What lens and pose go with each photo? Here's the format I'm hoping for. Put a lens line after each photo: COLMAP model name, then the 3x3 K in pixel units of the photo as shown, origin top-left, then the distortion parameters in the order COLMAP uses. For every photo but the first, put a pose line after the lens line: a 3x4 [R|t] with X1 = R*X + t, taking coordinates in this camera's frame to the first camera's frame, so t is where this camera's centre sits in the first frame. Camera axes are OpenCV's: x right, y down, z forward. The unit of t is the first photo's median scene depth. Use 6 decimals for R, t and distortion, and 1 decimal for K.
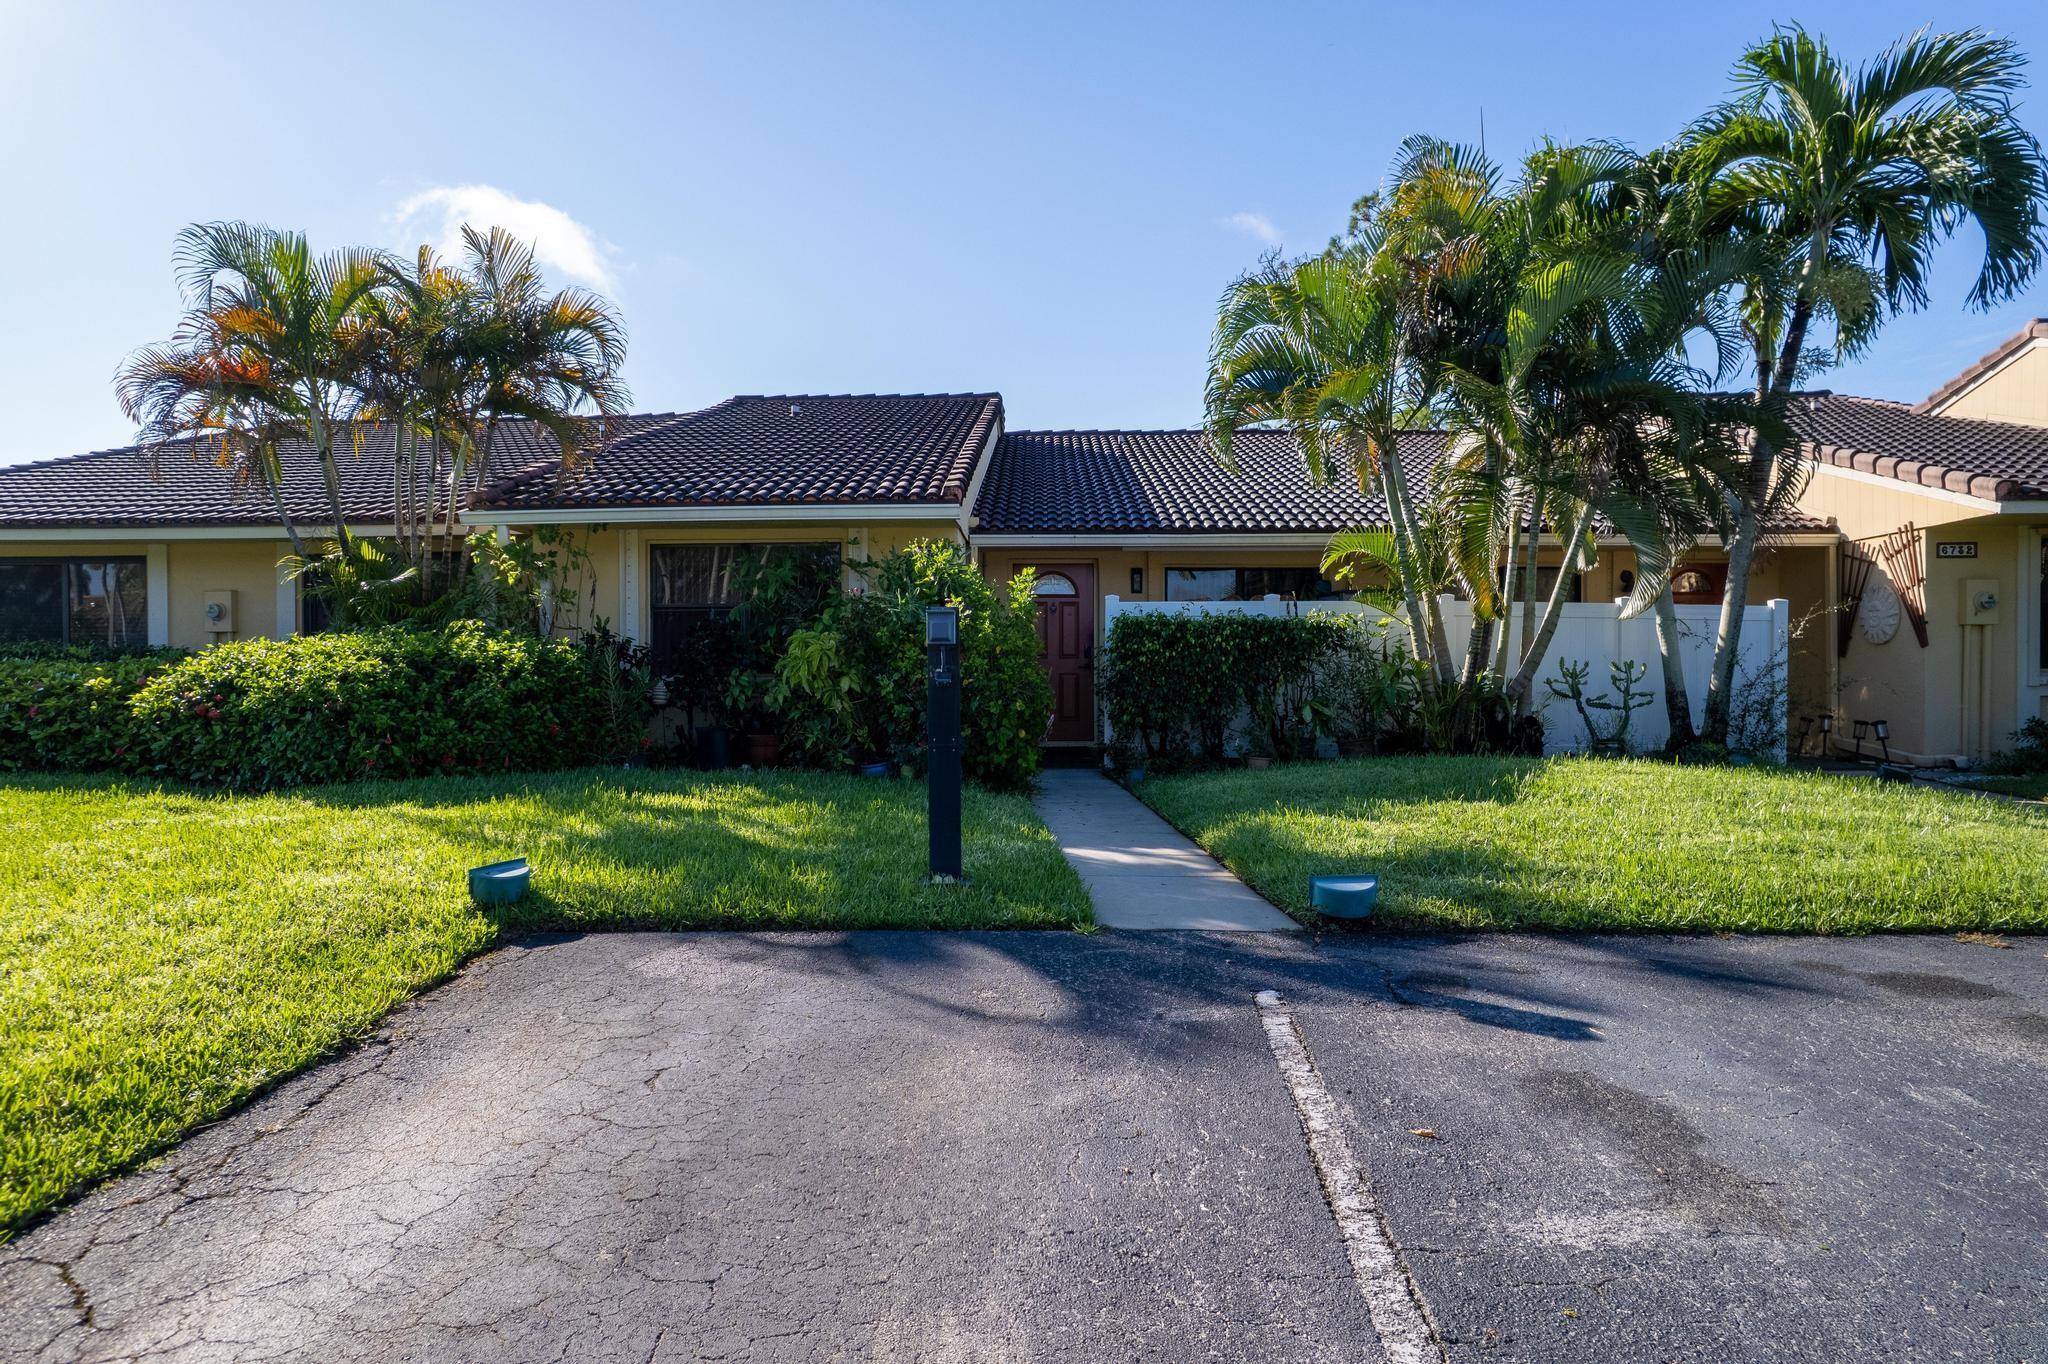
lens RADIAL K [[1323.3, 0, 1012.9], [0, 1323.3, 676.1], [0, 0, 1]] dist [-0.083398, 0.083716]
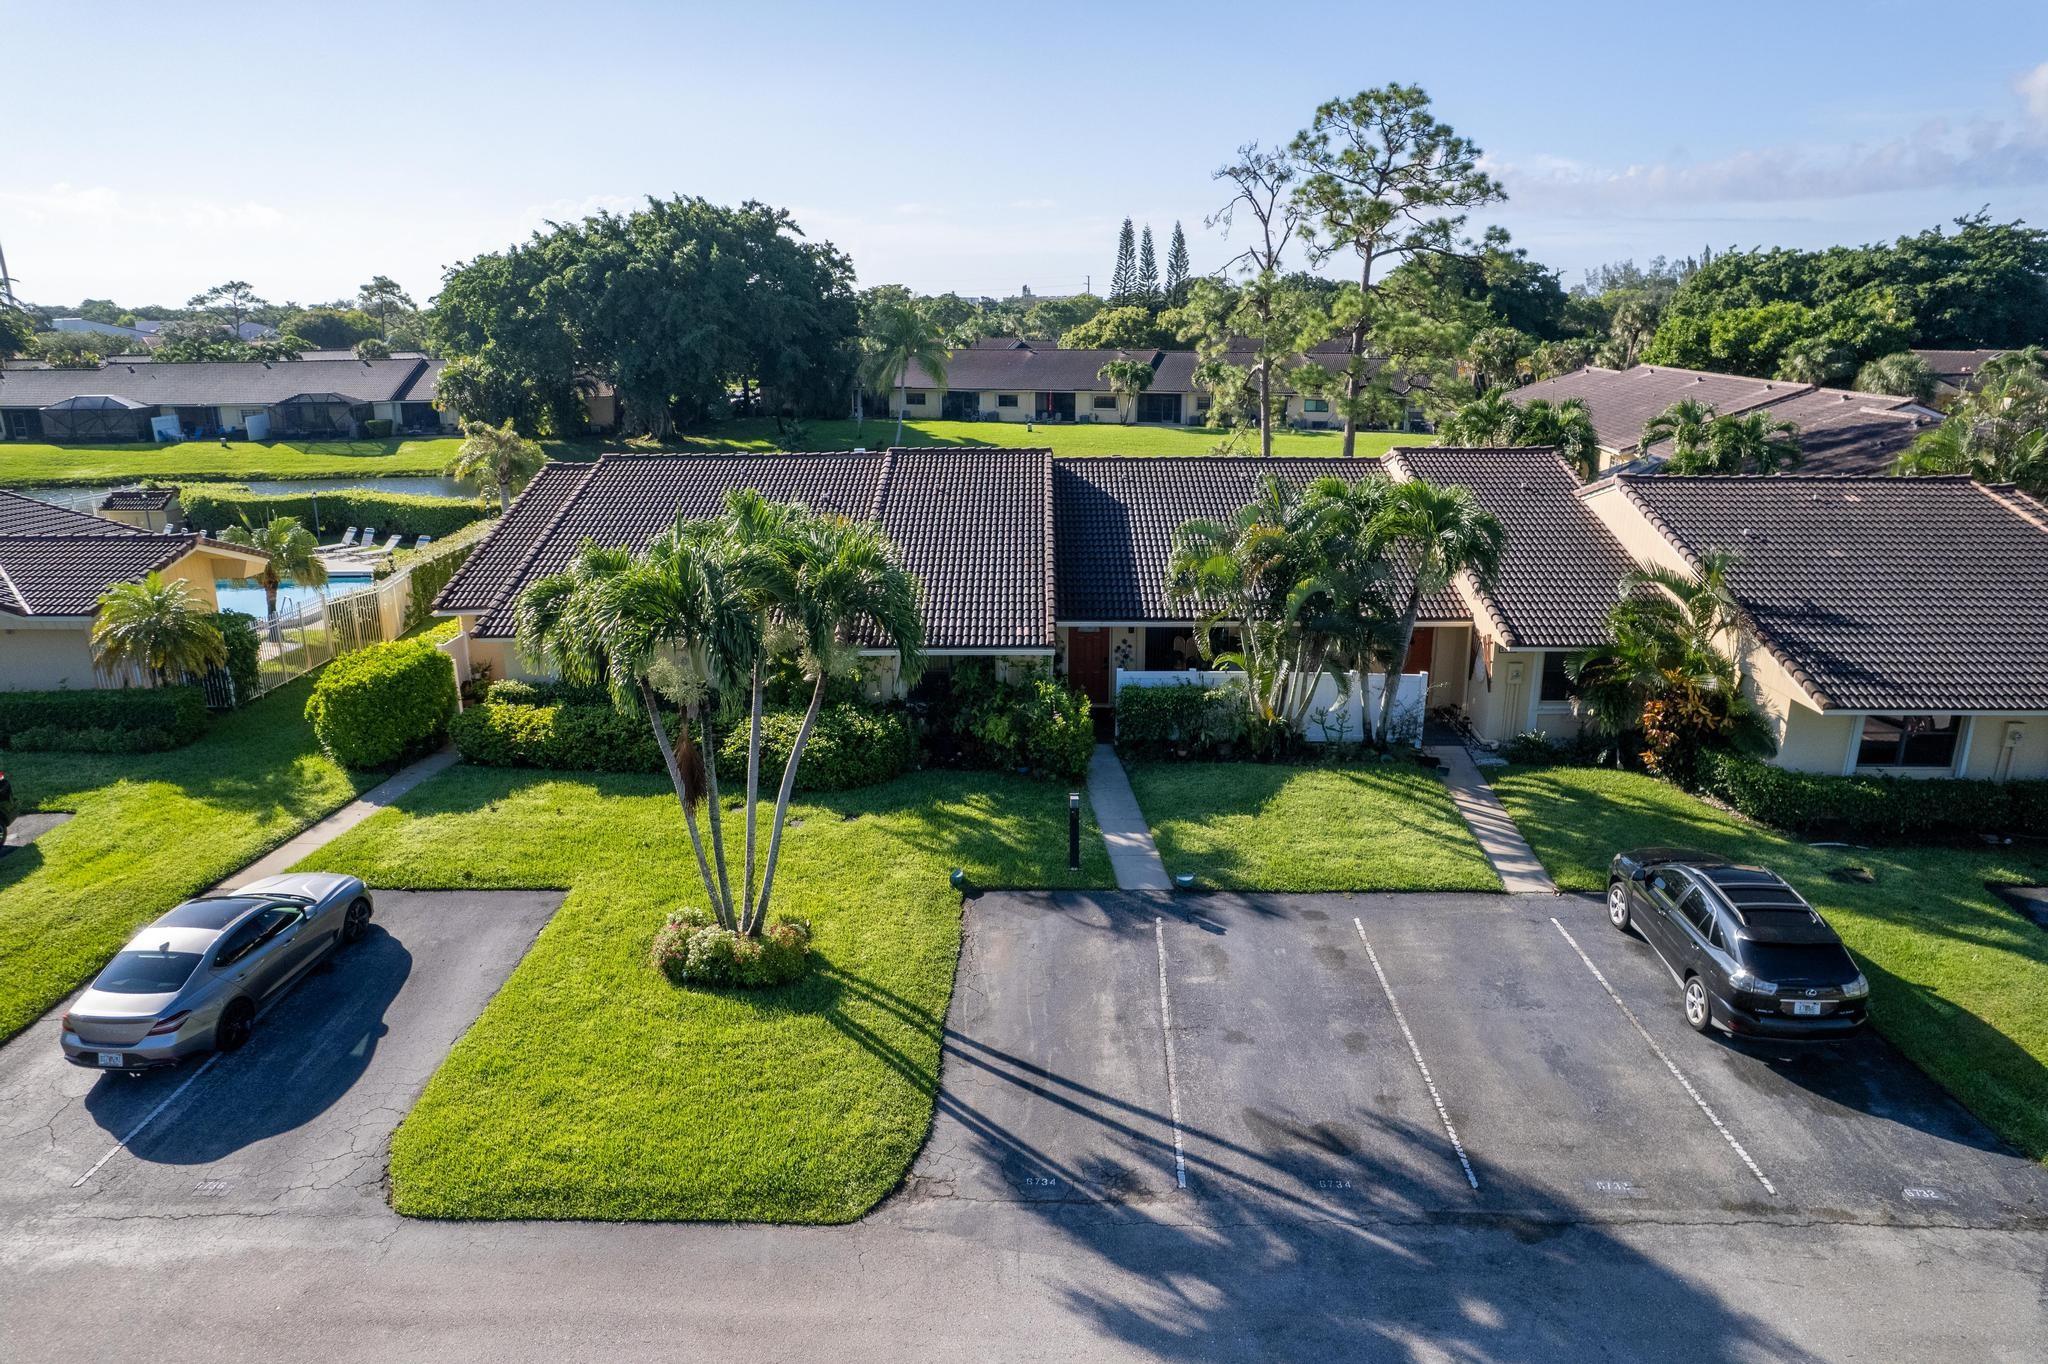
lens RADIAL K [[1310.1, 0, 1015.6], [0, 1310.1, 695.5], [0, 0, 1]] dist [-0.078930, 0.083784]
pose [[0.999955, -0.004394, 0.008393, -0.127970], [0.001951, 0.962457, 0.271427, -0.669957], [-0.009271, -0.271399, 0.962422, -1.208533]]
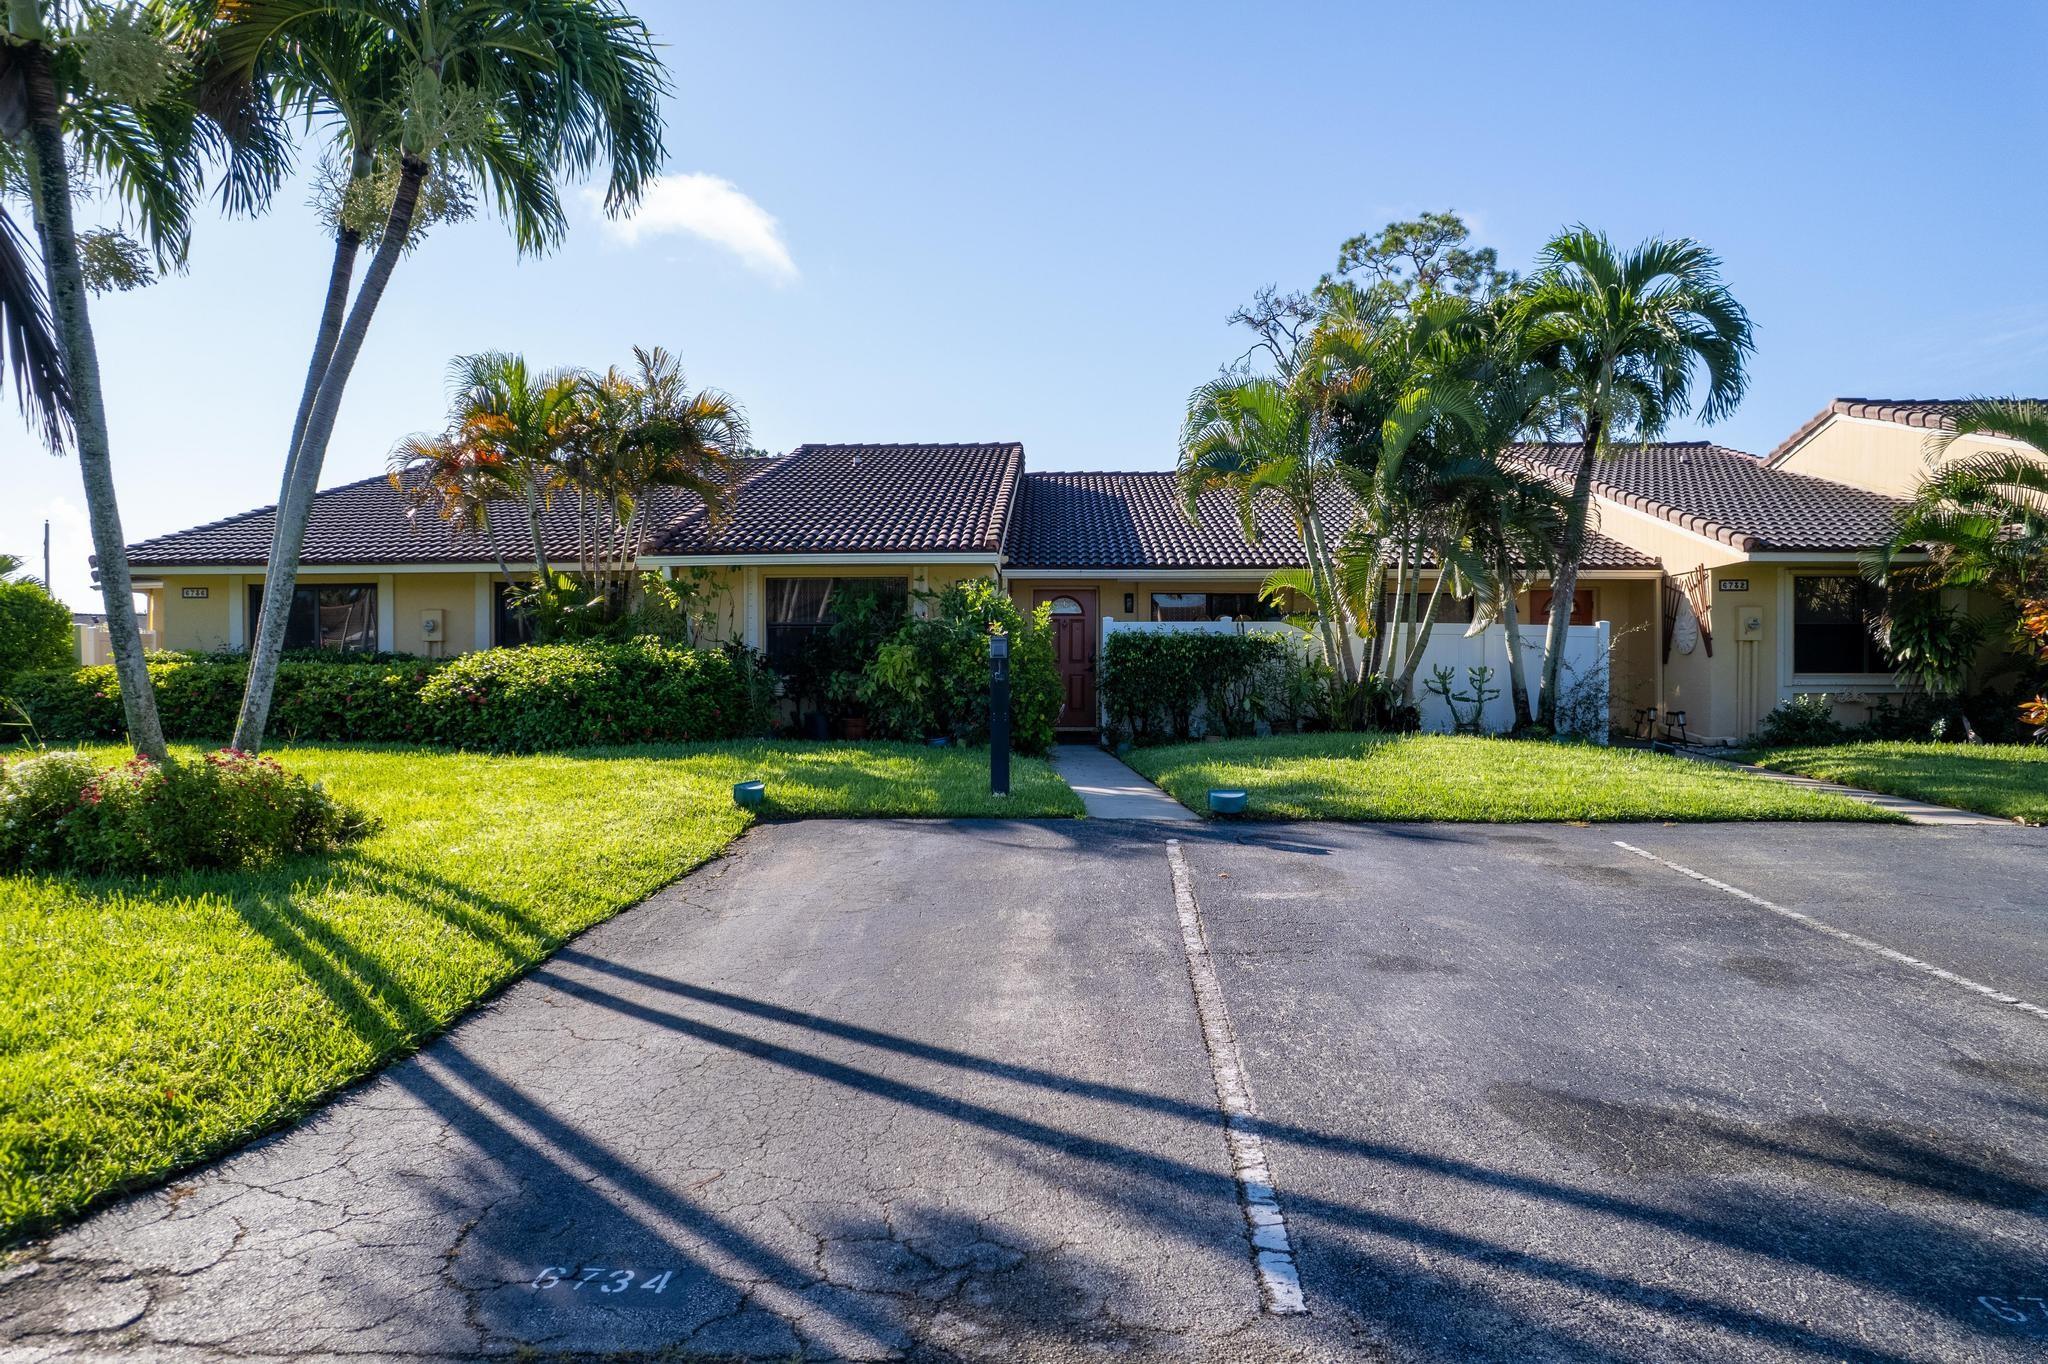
lens RADIAL K [[1323.3, 0, 1012.9], [0, 1323.3, 676.1], [0, 0, 1]] dist [-0.083398, 0.083716]
pose [[0.999953, 0.002944, -0.009290, -0.010501], [-0.002948, 0.999996, -0.000376, 0.000200], [0.009289, 0.000403, 0.999957, -0.391450]]
